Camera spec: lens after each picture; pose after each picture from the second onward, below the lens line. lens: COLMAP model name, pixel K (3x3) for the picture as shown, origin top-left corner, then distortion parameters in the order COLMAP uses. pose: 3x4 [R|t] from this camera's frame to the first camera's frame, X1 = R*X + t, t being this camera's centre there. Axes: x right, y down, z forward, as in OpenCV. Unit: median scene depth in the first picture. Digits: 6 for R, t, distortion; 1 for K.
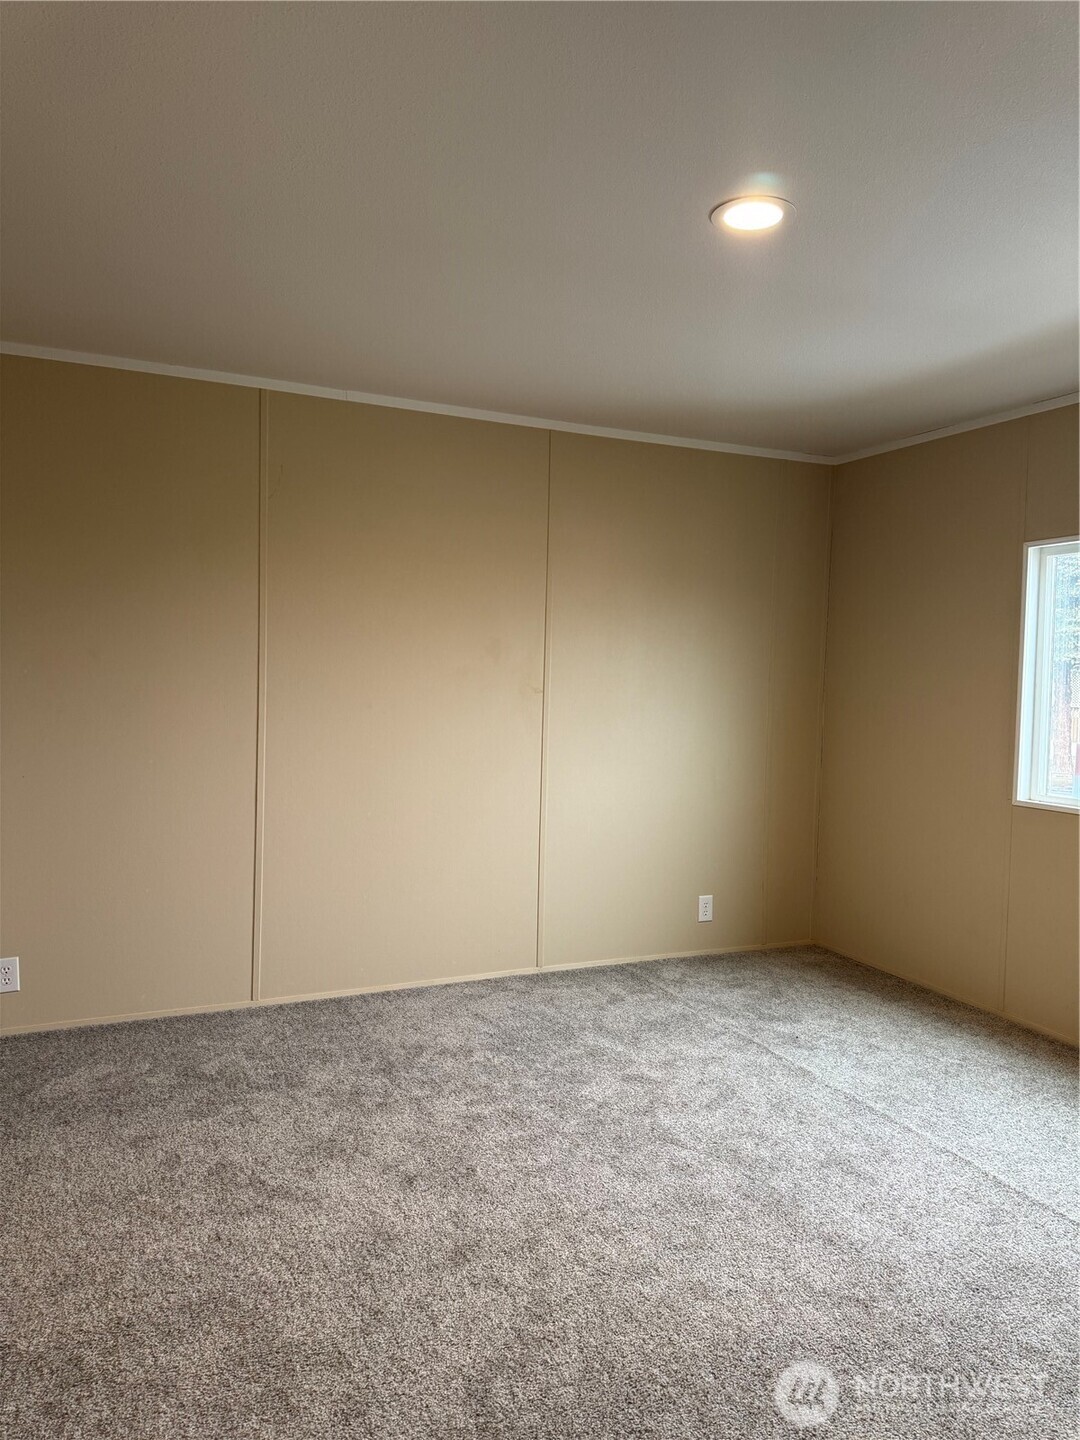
lens RADIAL K [[1011.2, 0, 540.0], [0, 1011.2, 720.0], [0, 0, 1]] dist [0.101216, -0.132564]
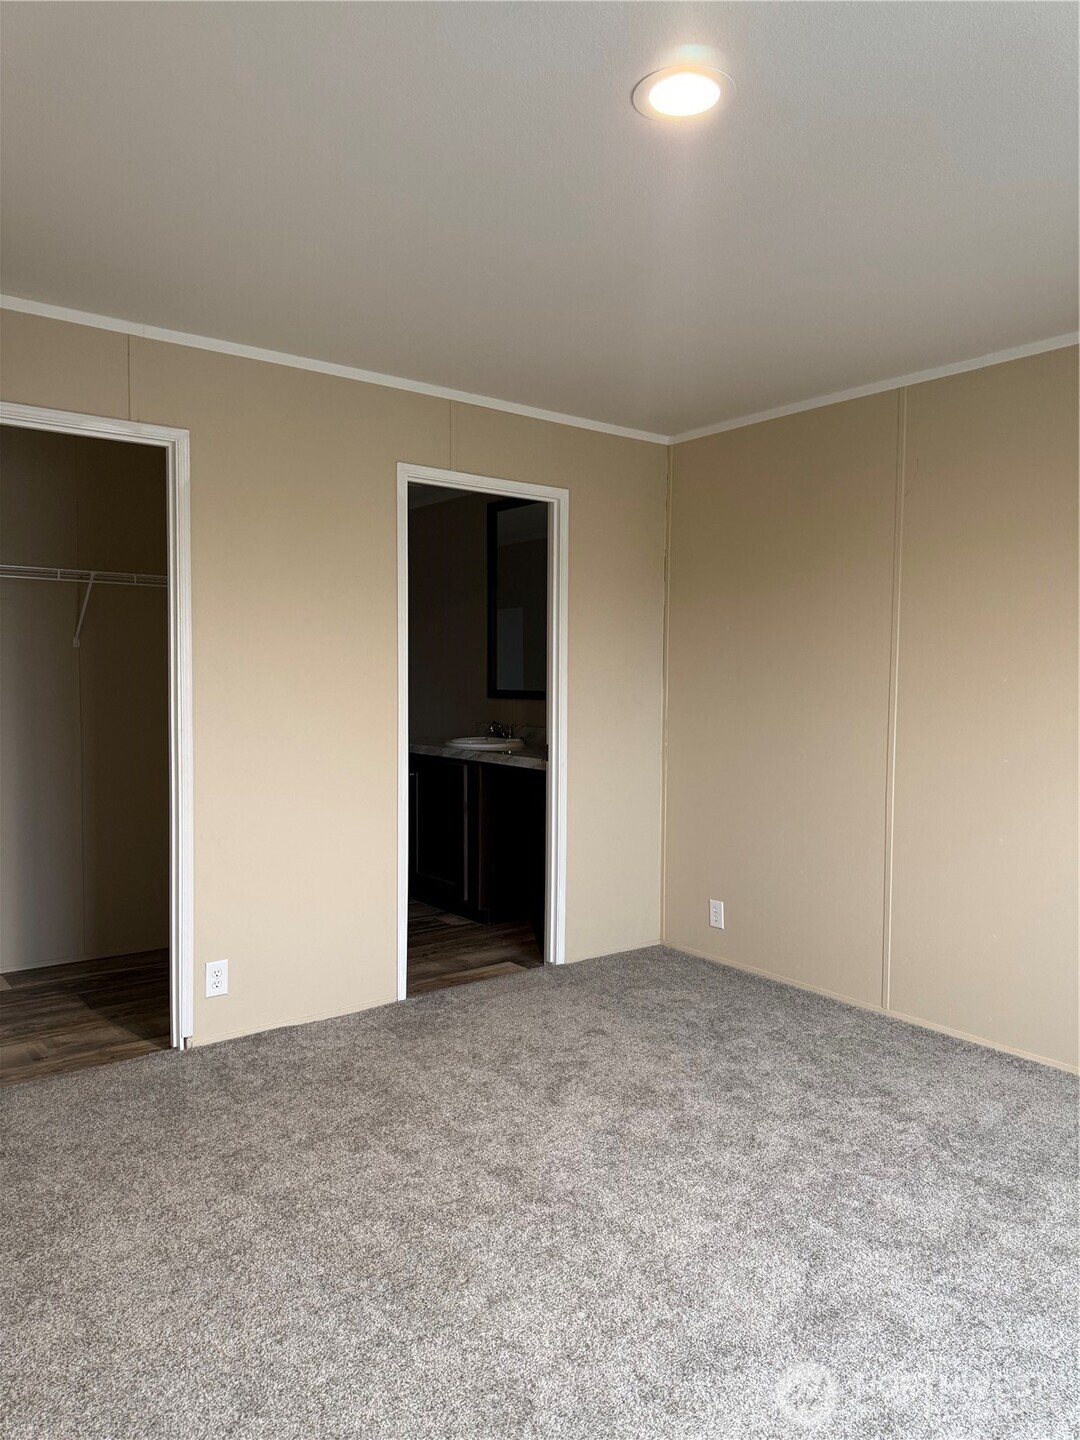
lens RADIAL K [[1011.2, 0, 540.0], [0, 1011.2, 720.0], [0, 0, 1]] dist [0.101216, -0.132564]
pose [[0.226289, 0.024169, -0.973760, 0.739351], [-0.045427, 0.998866, 0.014236, -0.005630], [0.973000, 0.041013, 0.227131, 0.530145]]
